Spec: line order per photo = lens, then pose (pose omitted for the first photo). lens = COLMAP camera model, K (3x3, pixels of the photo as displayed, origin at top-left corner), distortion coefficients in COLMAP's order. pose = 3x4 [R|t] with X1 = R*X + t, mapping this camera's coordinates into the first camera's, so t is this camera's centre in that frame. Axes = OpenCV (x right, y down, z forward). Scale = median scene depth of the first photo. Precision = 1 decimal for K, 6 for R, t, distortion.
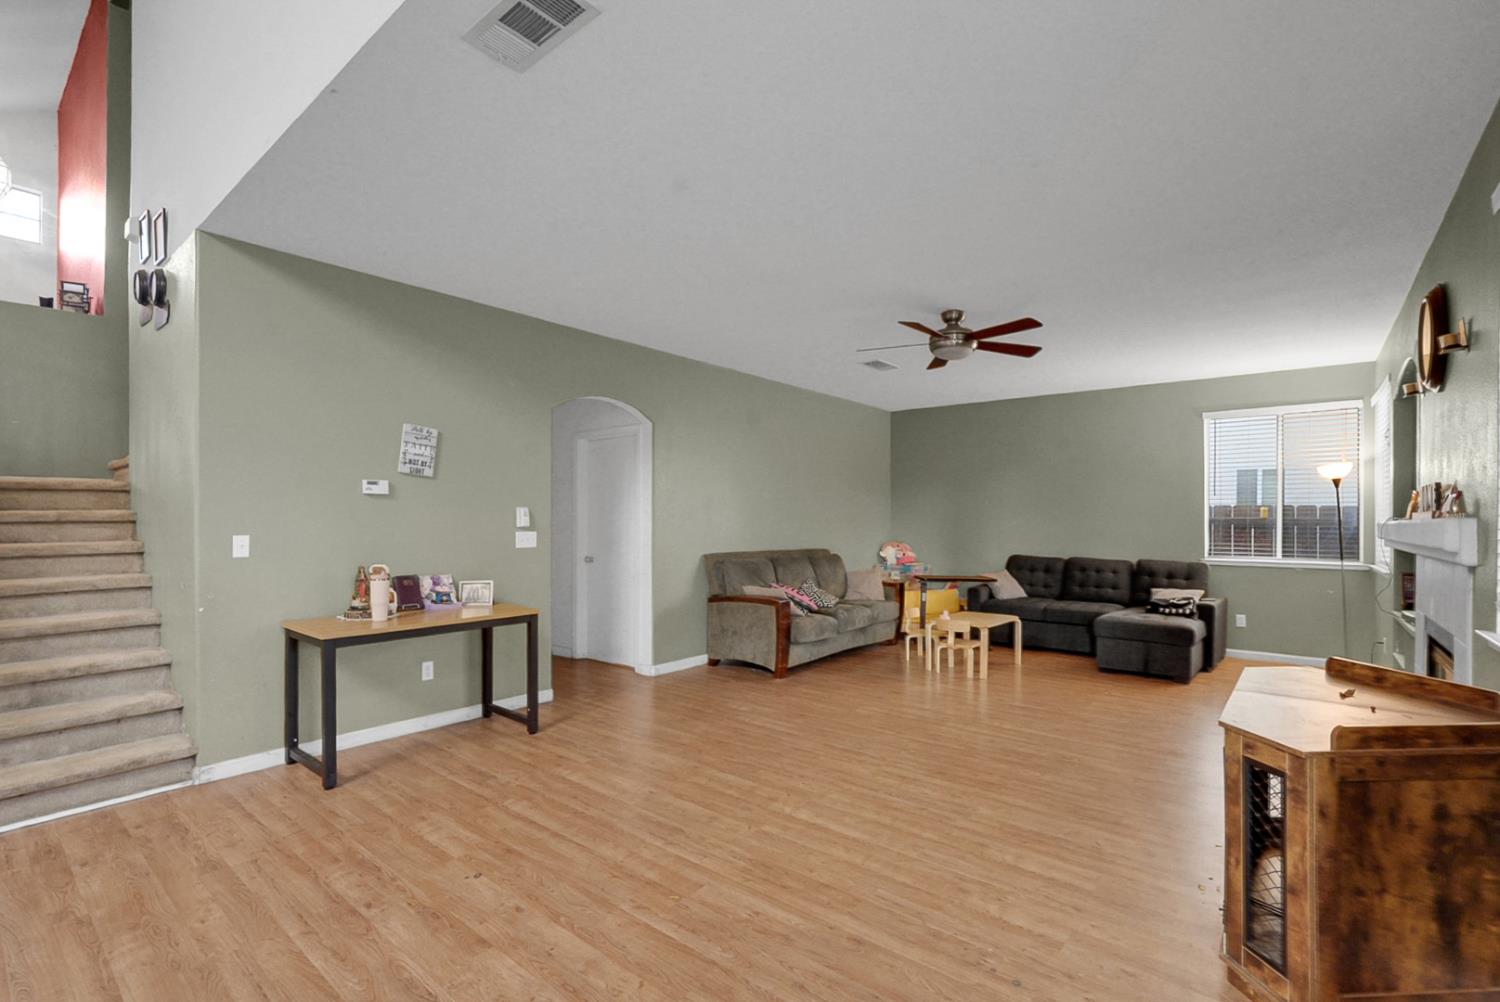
lens RADIAL K [[679.1, 0, 767.6], [0, 679.1, 522.5], [0, 0, 1]] dist [-0.008495, 0.004781]
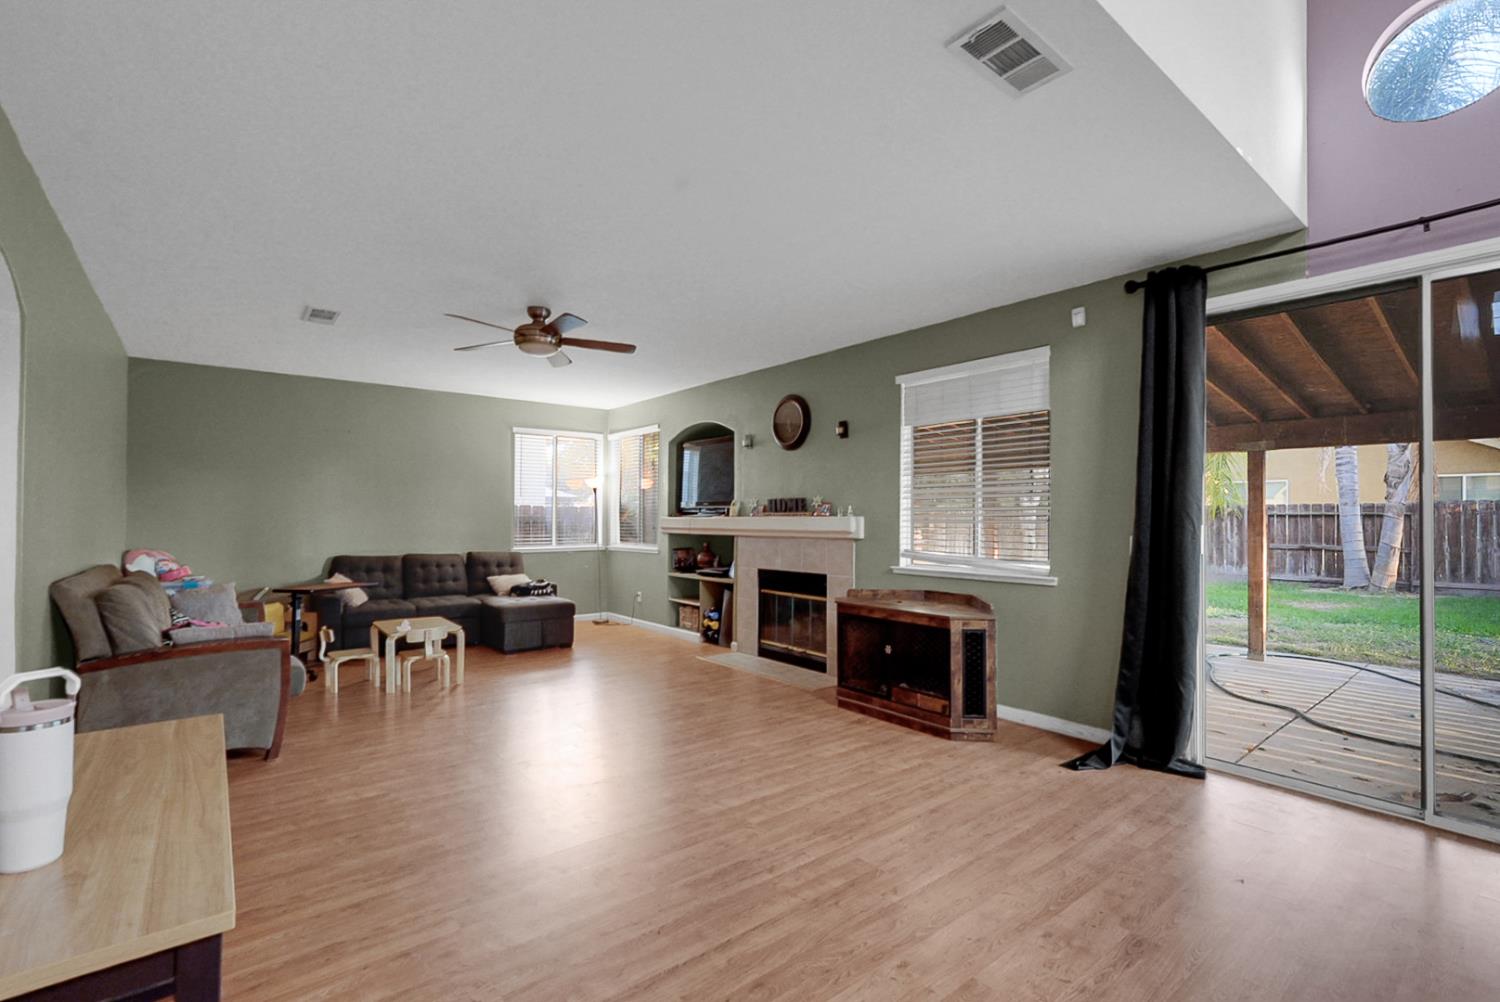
lens RADIAL K [[679.1, 0, 719.2], [0, 679.1, 519.2], [0, 0, 1]] dist [-0.008495, 0.004781]
pose [[0.229009, -0.004708, 0.973413, -0.536416], [0.001835, 0.999989, 0.004405, -0.004550], [-0.973423, 0.000778, 0.229015, 0.434565]]
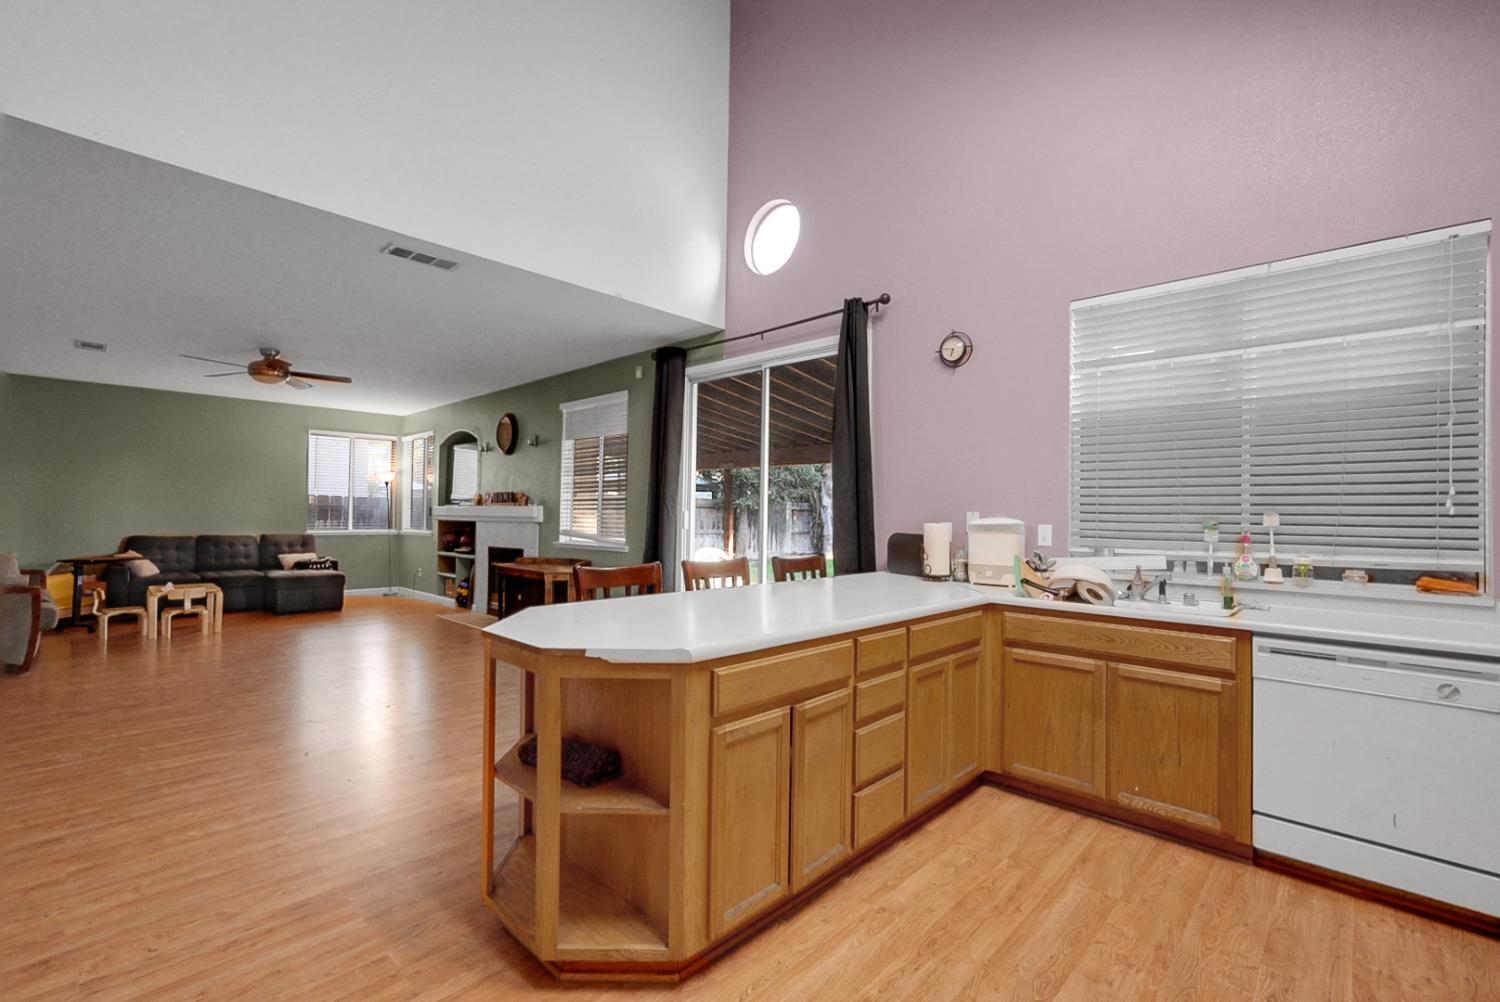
lens RADIAL K [[679.1, 0, 732.9], [0, 679.1, 507.0], [0, 0, 1]] dist [-0.008495, 0.004781]
pose [[0.106412, 0.007861, 0.994291, -0.814932], [-0.006514, 0.999953, -0.007208, 0.006170], [-0.994301, -0.005710, 0.106458, -0.054613]]
